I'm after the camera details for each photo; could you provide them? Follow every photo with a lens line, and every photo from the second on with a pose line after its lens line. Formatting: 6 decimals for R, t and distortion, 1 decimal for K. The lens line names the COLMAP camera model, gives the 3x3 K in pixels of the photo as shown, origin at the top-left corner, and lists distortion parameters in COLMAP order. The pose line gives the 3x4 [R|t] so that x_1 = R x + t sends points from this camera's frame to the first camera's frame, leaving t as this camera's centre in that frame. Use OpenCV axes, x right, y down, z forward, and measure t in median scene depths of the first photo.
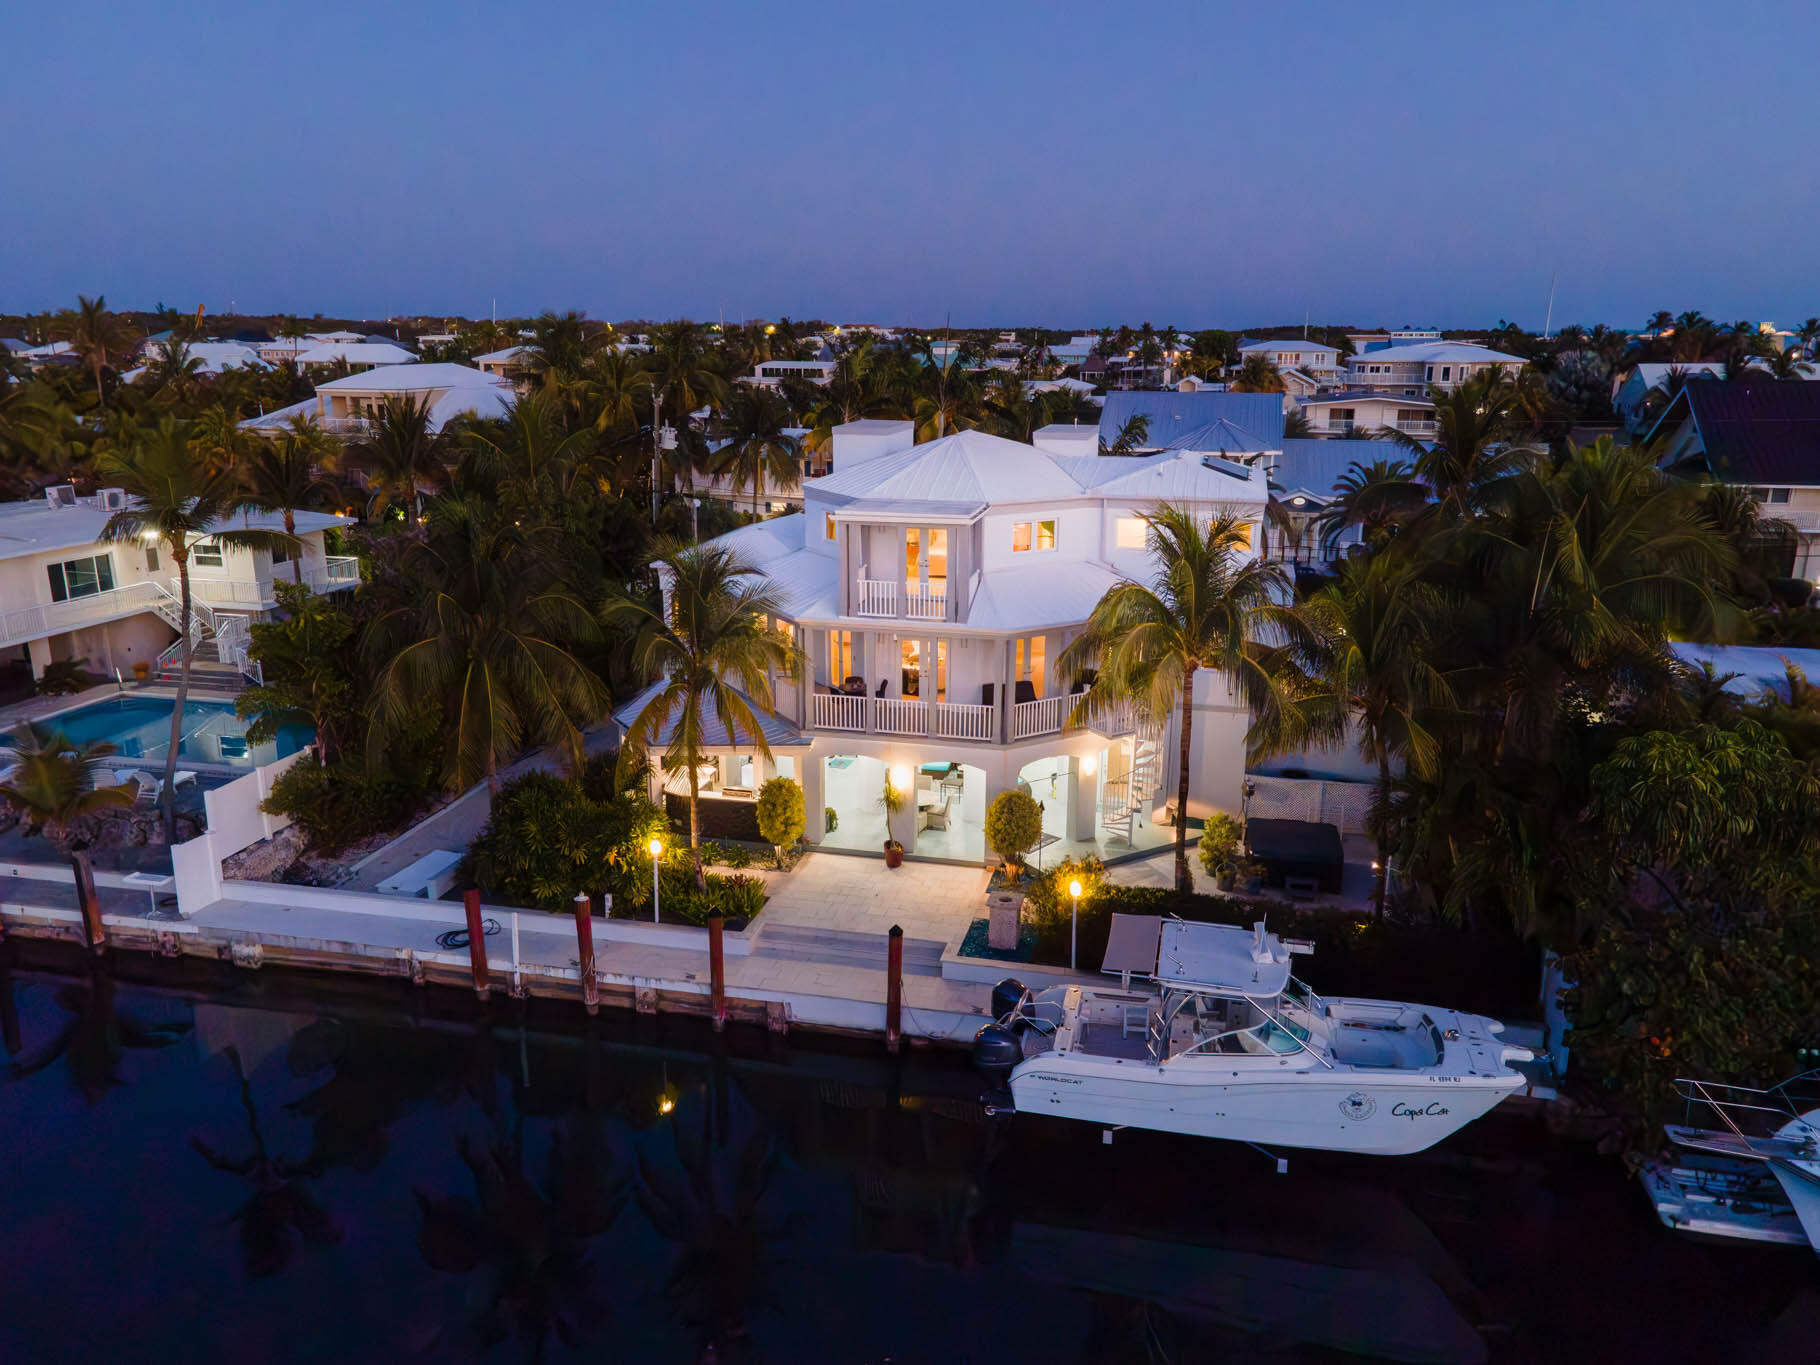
lens RADIAL K [[1333.2, 0, 922.5], [0, 1333.2, 680.8], [0, 0, 1]] dist [0.041170, 0.001703]
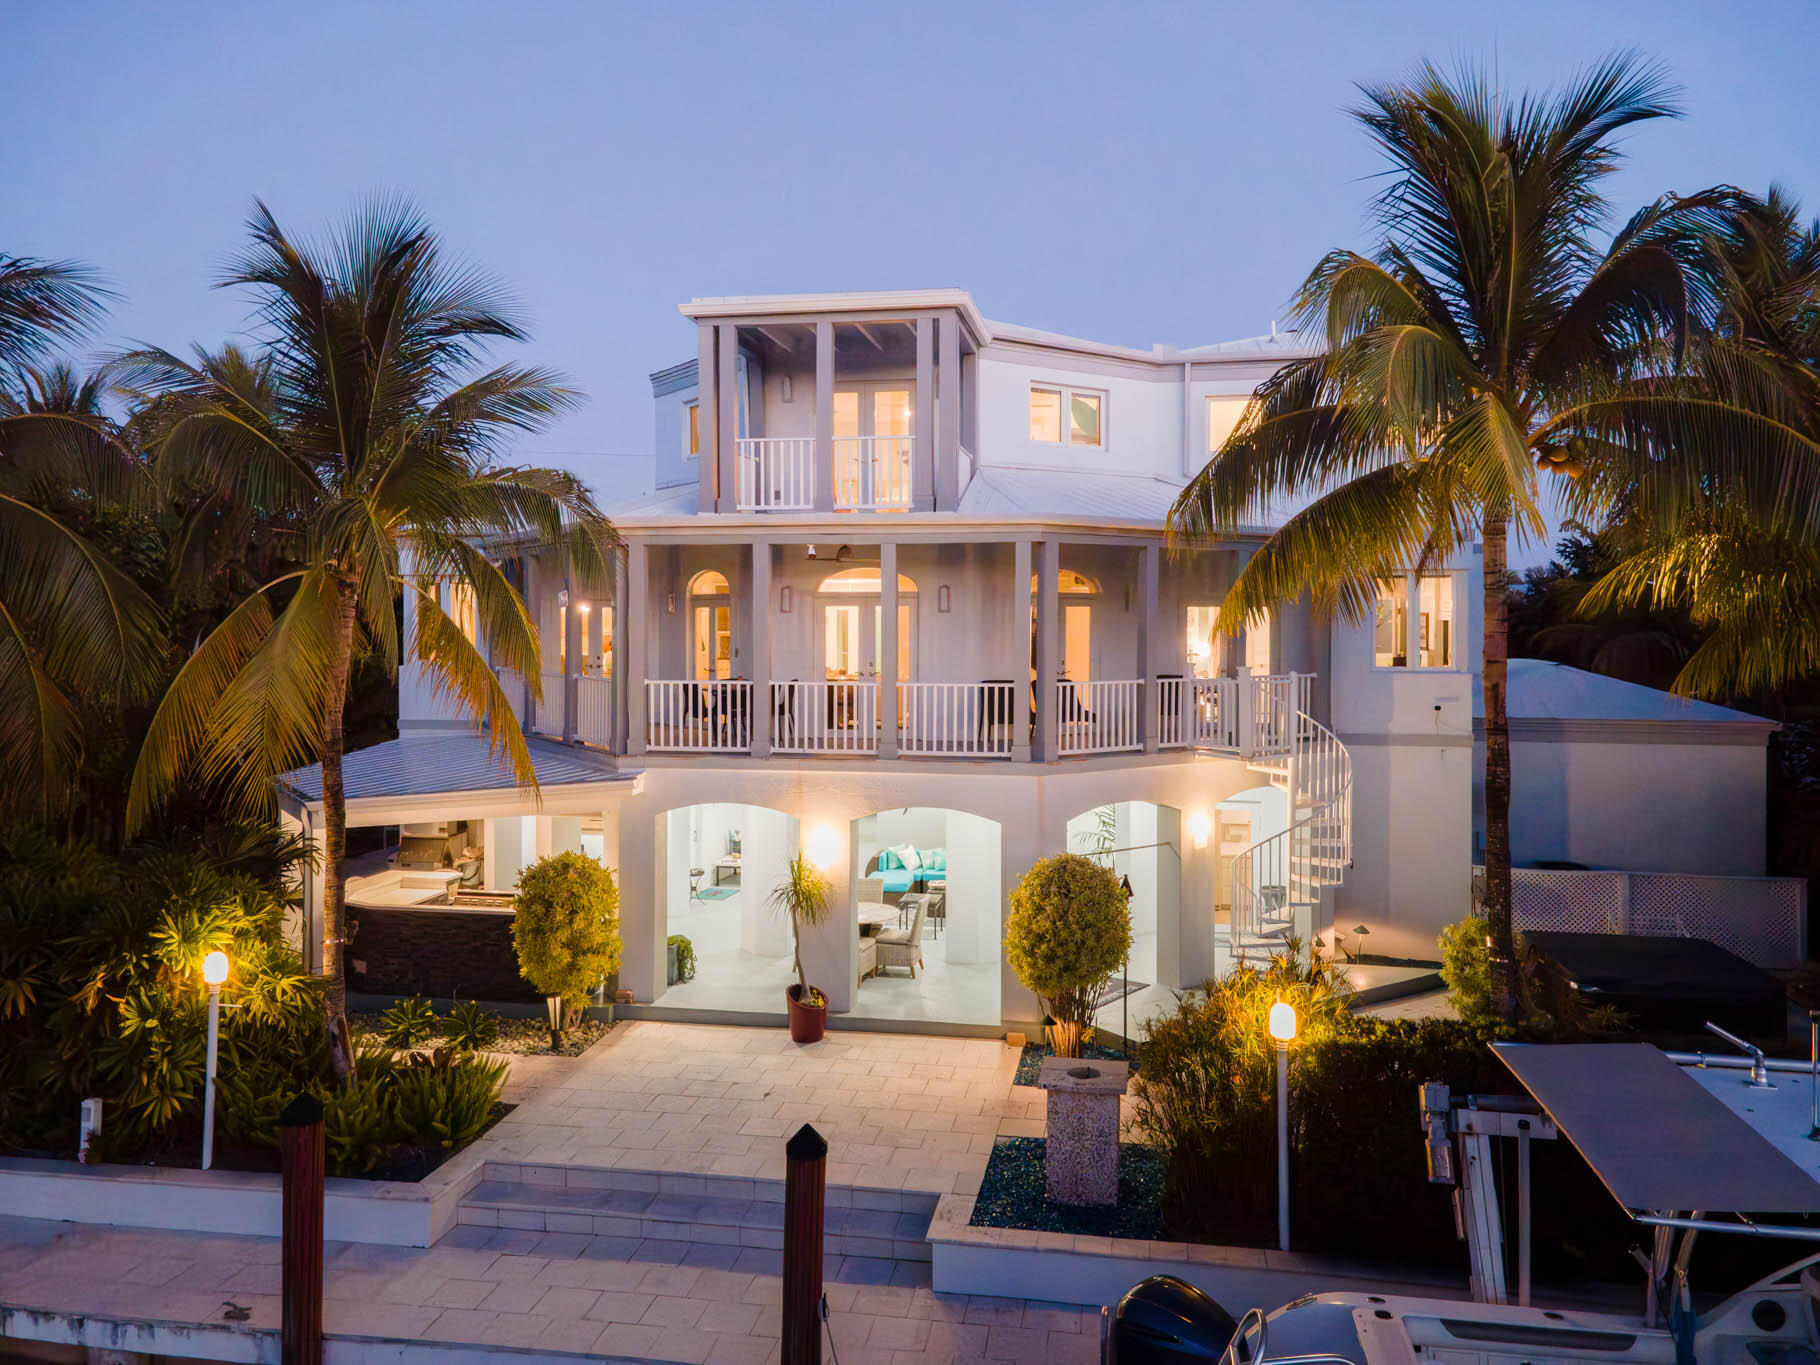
lens RADIAL K [[1352.8, 0, 915.5], [0, 1352.8, 648.4], [0, 0, 1]] dist [0.038194, 0.007738]
pose [[0.998698, -0.005372, 0.050739, -0.007197], [0.017403, 0.970674, -0.239770, 0.121325], [-0.047963, 0.240340, 0.969503, 0.510057]]
